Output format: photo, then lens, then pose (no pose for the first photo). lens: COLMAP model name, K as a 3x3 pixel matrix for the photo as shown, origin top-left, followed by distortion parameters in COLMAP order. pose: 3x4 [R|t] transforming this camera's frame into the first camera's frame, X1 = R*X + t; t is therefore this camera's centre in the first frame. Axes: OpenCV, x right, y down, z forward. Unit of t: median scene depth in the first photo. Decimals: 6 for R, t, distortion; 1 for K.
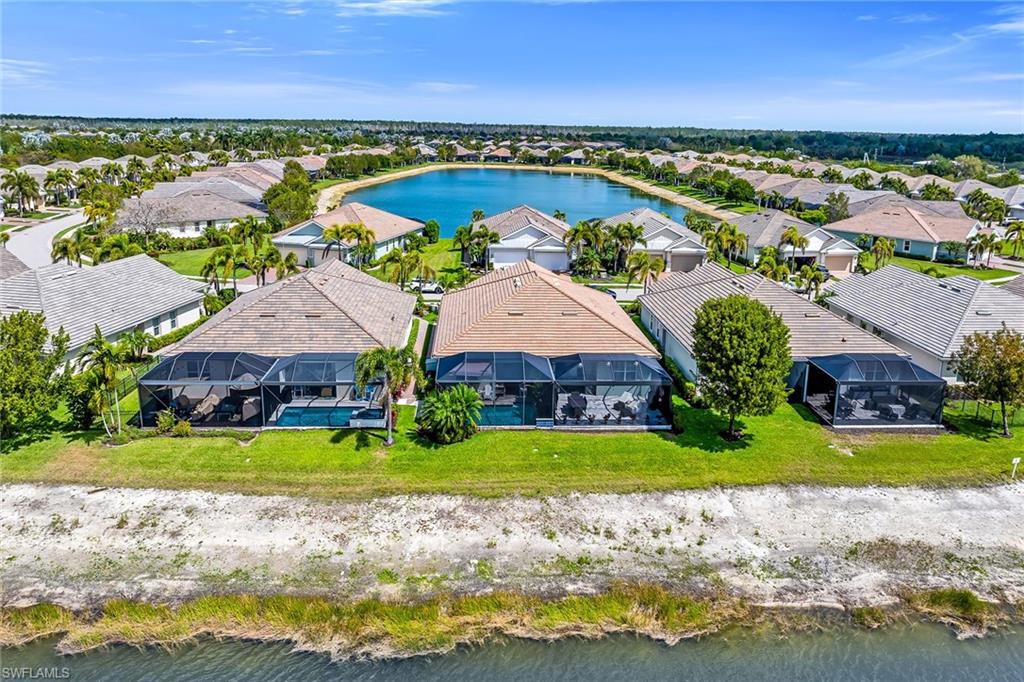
lens RADIAL K [[676.8, 0, 512.0], [0, 676.8, 341.0], [0, 0, 1]] dist [-0.046539, 0.033365]
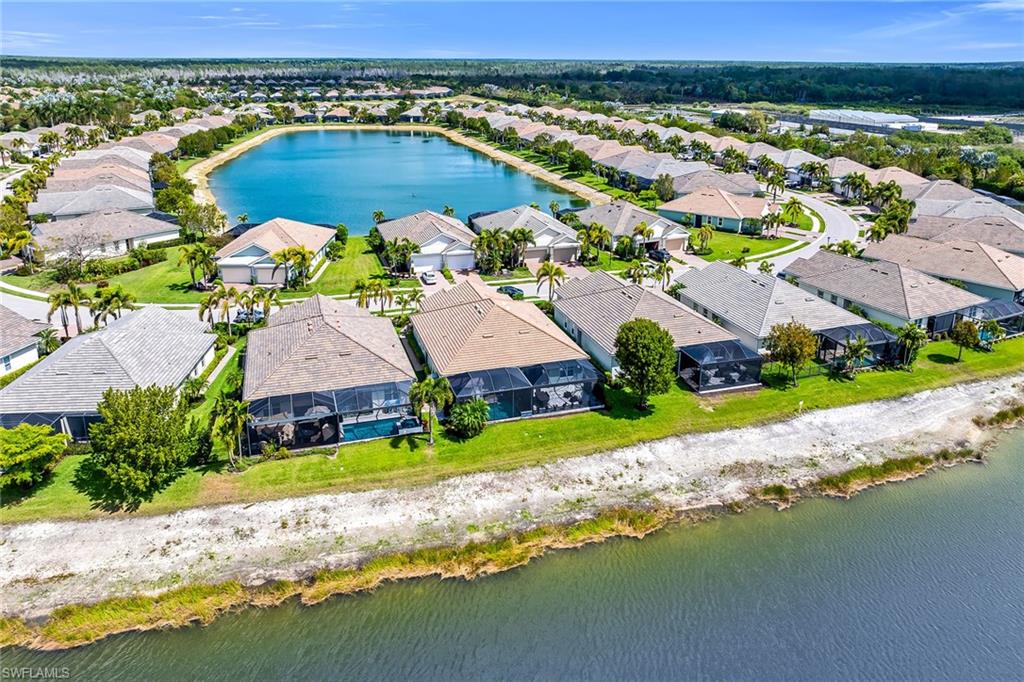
lens RADIAL K [[676.8, 0, 512.0], [0, 676.8, 341.0], [0, 0, 1]] dist [-0.046539, 0.033365]
pose [[0.965780, -0.098780, 0.239817, -0.338240], [0.076164, 0.991882, 0.101830, -0.202137], [-0.247929, -0.080080, 0.965463, -0.441378]]
